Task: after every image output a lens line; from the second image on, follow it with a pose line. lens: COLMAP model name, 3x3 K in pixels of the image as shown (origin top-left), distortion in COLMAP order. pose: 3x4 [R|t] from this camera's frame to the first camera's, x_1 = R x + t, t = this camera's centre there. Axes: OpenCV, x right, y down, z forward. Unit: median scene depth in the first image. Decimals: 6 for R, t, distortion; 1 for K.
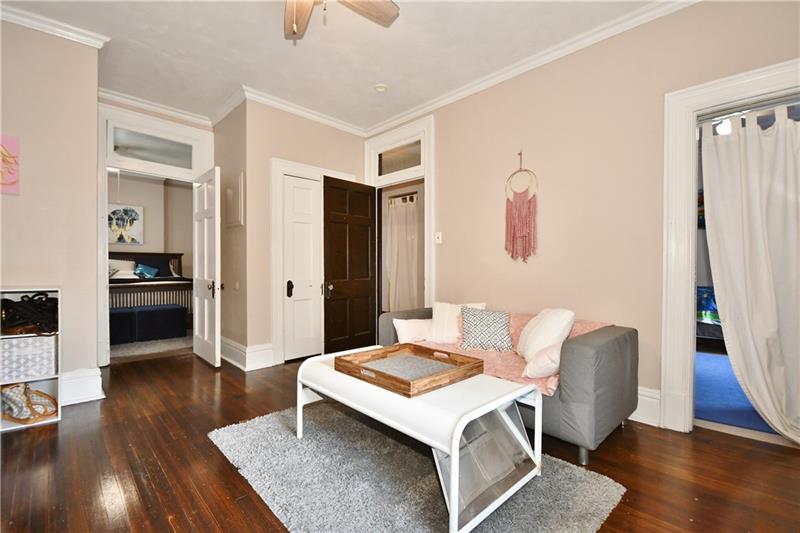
lens RADIAL K [[356.6, 0, 399.0], [0, 356.6, 265.1], [0, 0, 1]] dist [0.000154, -0.000002]
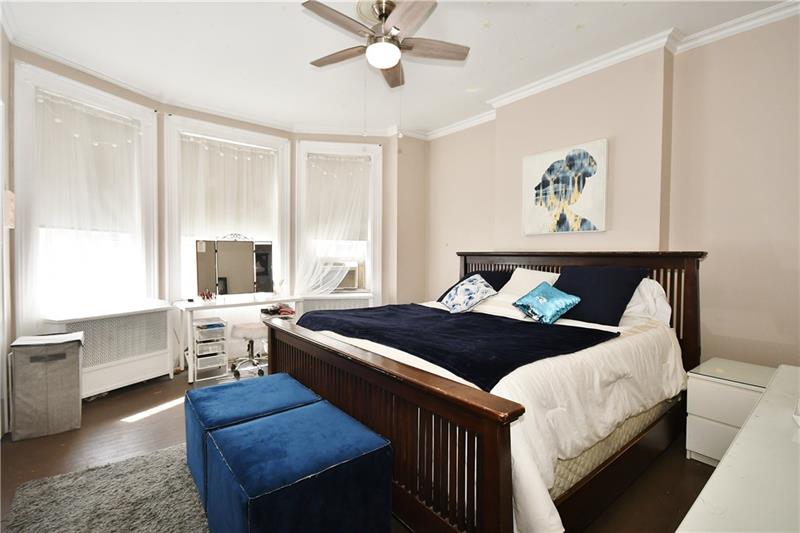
lens RADIAL K [[368.0, 0, 399.0], [0, 368.0, 265.3], [0, 0, 1]] dist [0.001802, 0.000095]
pose [[-0.085975, 0.024678, -0.995992, -0.283511], [-0.006950, 0.999654, 0.025369, -0.029467], [0.996273, 0.009104, -0.085774, 0.822669]]
